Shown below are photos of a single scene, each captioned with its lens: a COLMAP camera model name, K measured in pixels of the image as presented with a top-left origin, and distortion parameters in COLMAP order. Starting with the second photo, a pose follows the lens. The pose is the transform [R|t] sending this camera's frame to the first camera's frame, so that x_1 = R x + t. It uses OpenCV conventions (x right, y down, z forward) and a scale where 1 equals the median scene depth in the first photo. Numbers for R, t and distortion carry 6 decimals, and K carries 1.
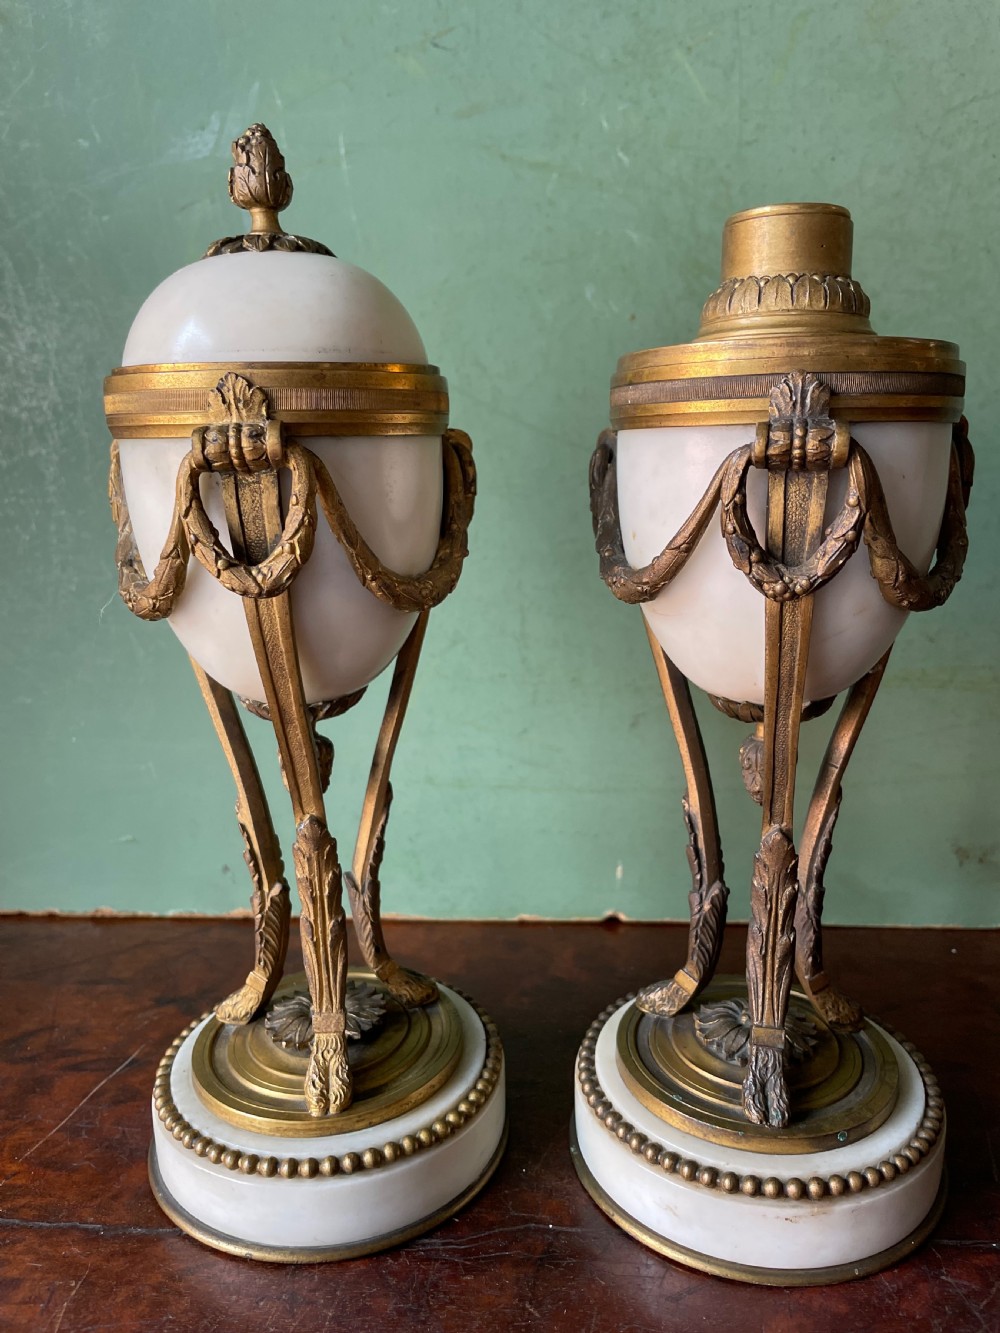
lens RADIAL K [[1035.5, 0, 504.7], [0, 1035.5, 666.6], [0, 0, 1]] dist [0.073815, -0.126197]
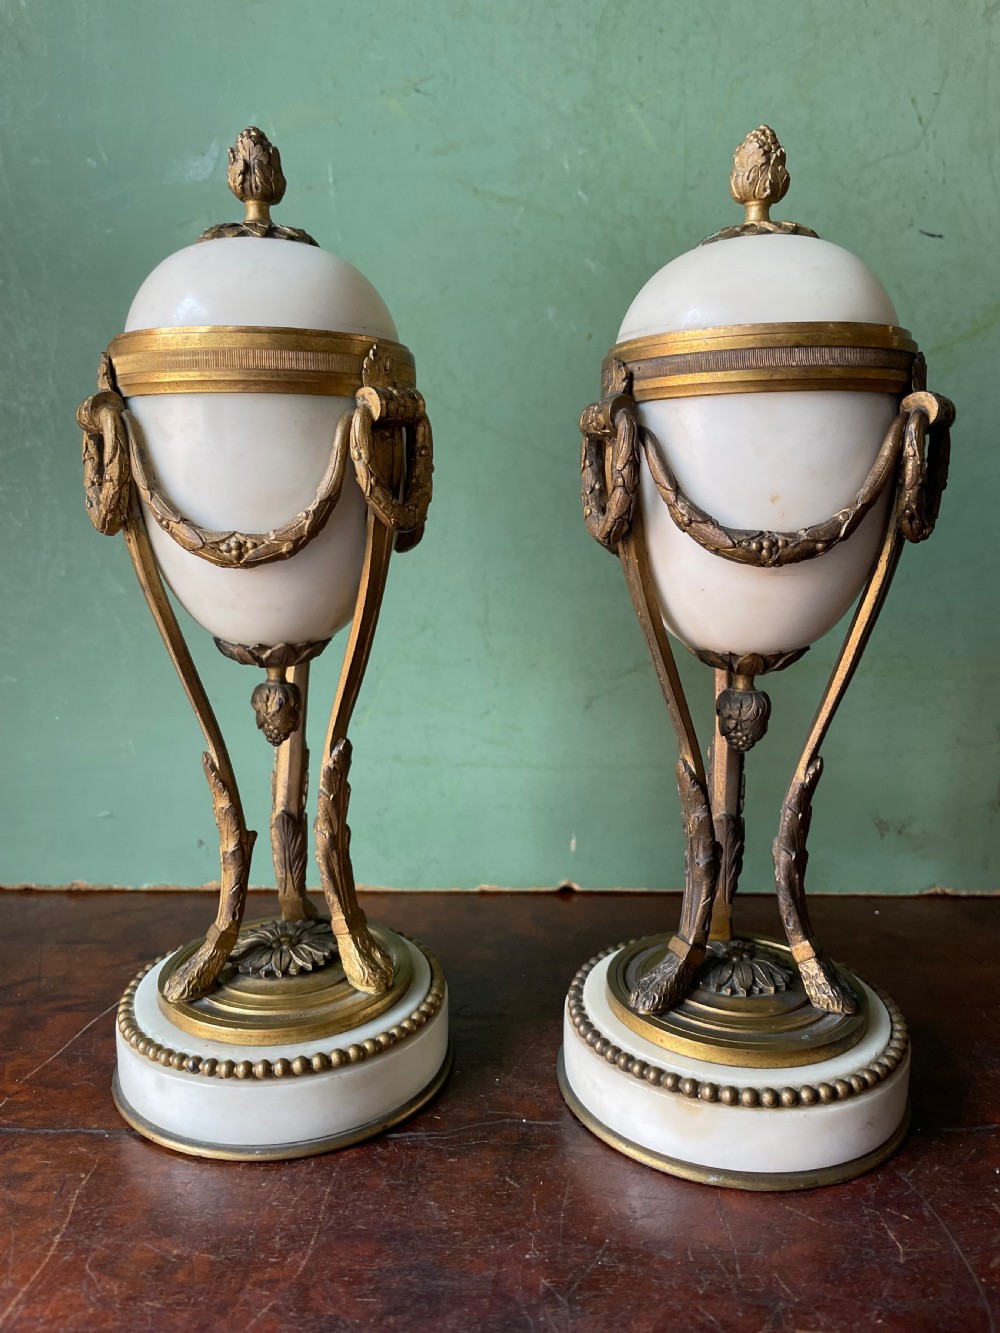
lens RADIAL K [[1037.2, 0, 500.0], [0, 1037.2, 666.5], [0, 0, 1]] dist [0.068625, -0.120160]
pose [[0.997835, 0.012267, 0.064619, -0.057520], [-0.008510, 0.998275, -0.058098, 0.118847], [-0.065220, 0.057423, 0.996217, -0.121371]]
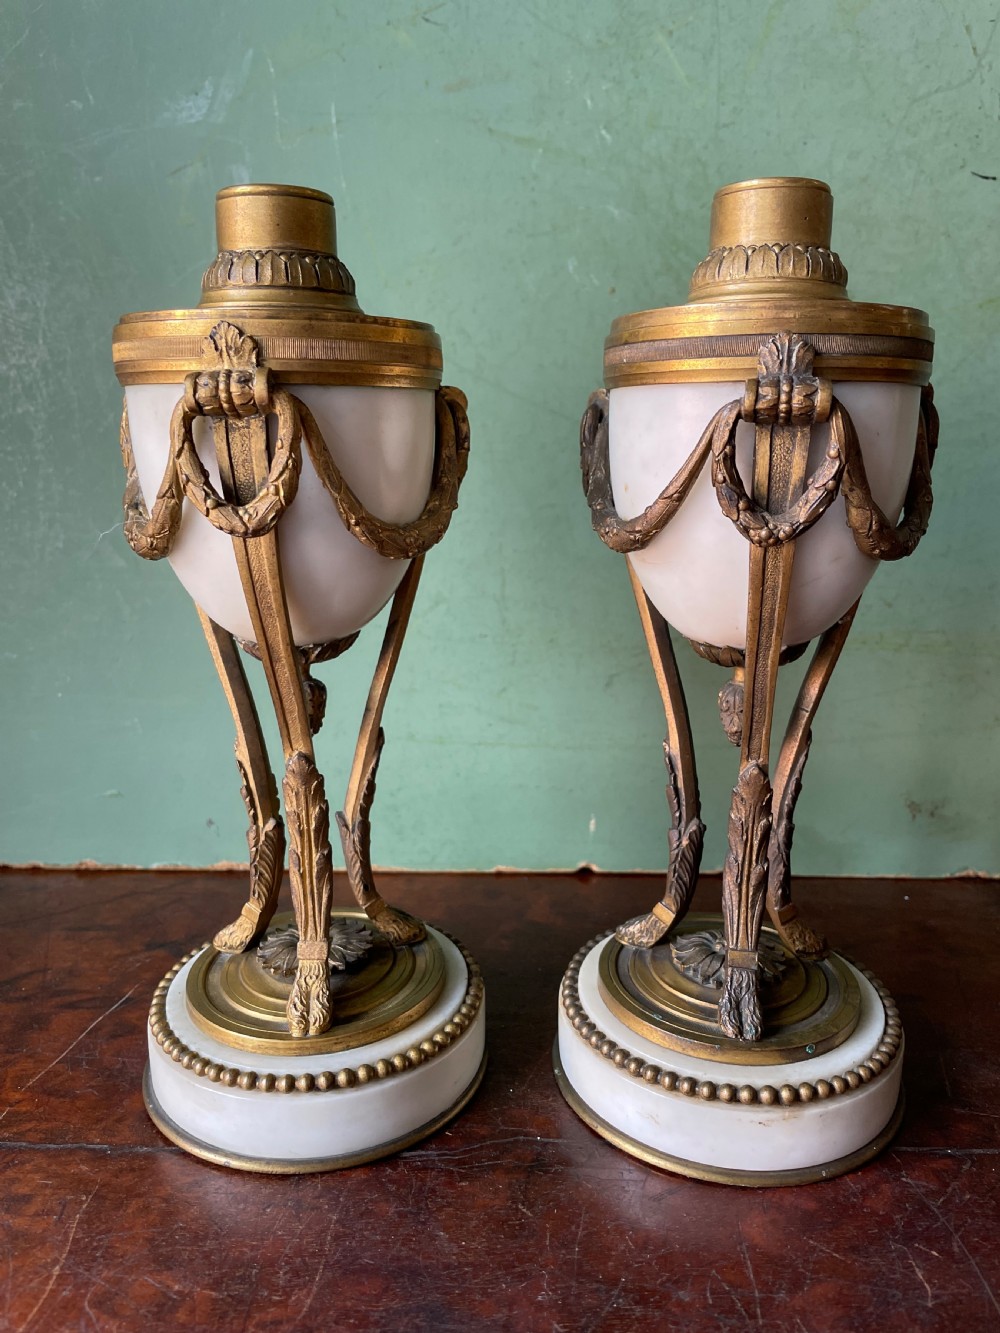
lens RADIAL K [[1035.5, 0, 504.7], [0, 1035.5, 666.6], [0, 0, 1]] dist [0.073815, -0.126197]
pose [[0.998829, 0.008502, 0.047635, -0.044438], [-0.009067, 0.999891, 0.011658, 0.041459], [-0.047531, -0.012076, 0.998797, -0.054966]]
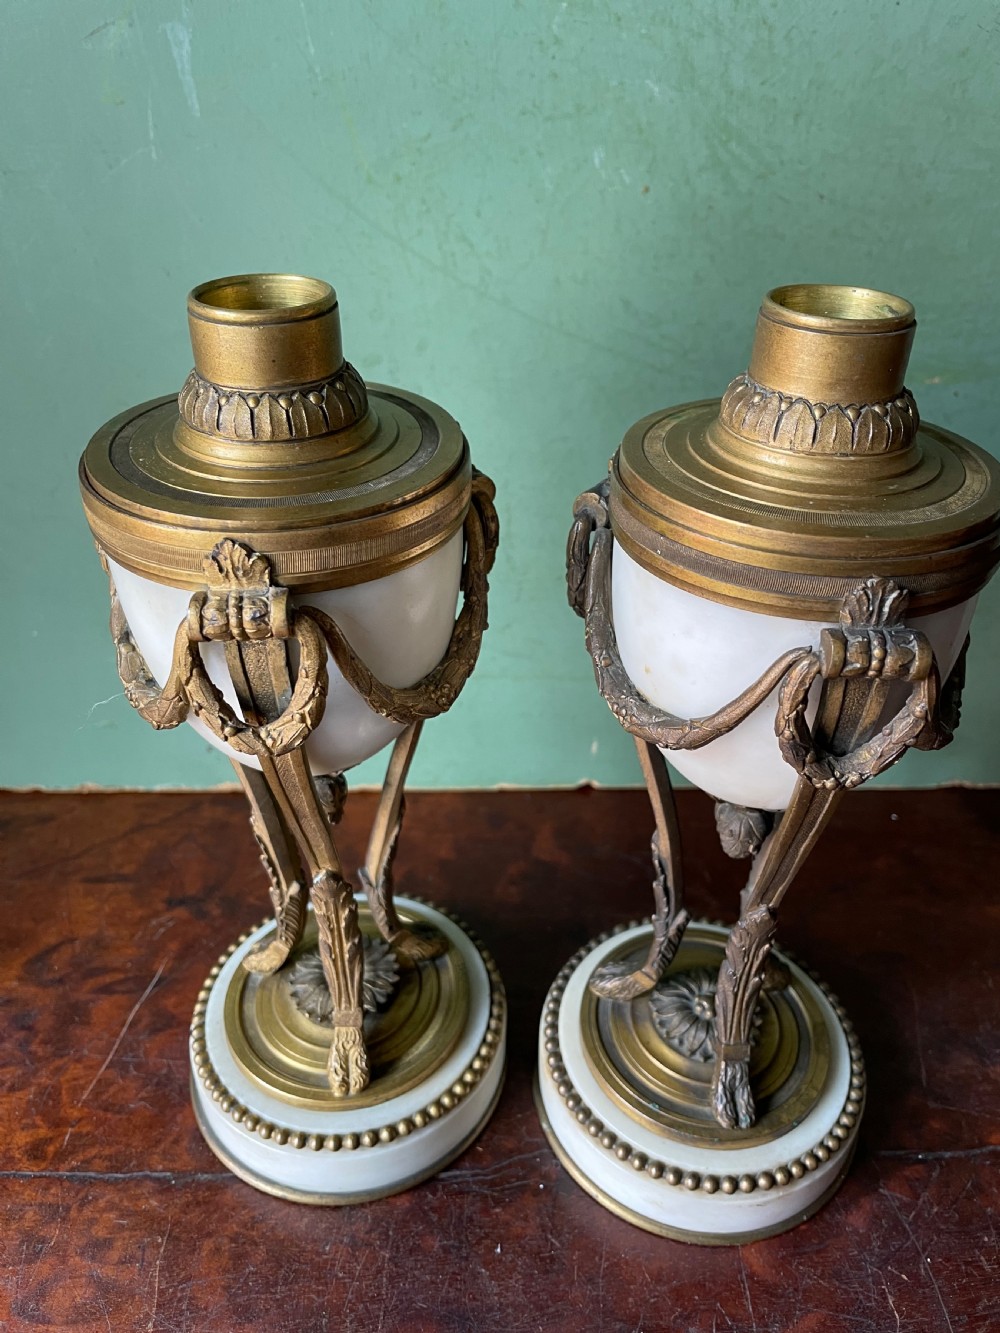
lens RADIAL K [[1035.5, 0, 504.7], [0, 1035.5, 666.6], [0, 0, 1]] dist [0.073815, -0.126197]
pose [[0.995803, -0.021222, 0.089023, -0.110952], [-0.012690, 0.931326, 0.363965, -0.401609], [-0.090634, -0.363567, 0.927149, 0.103124]]
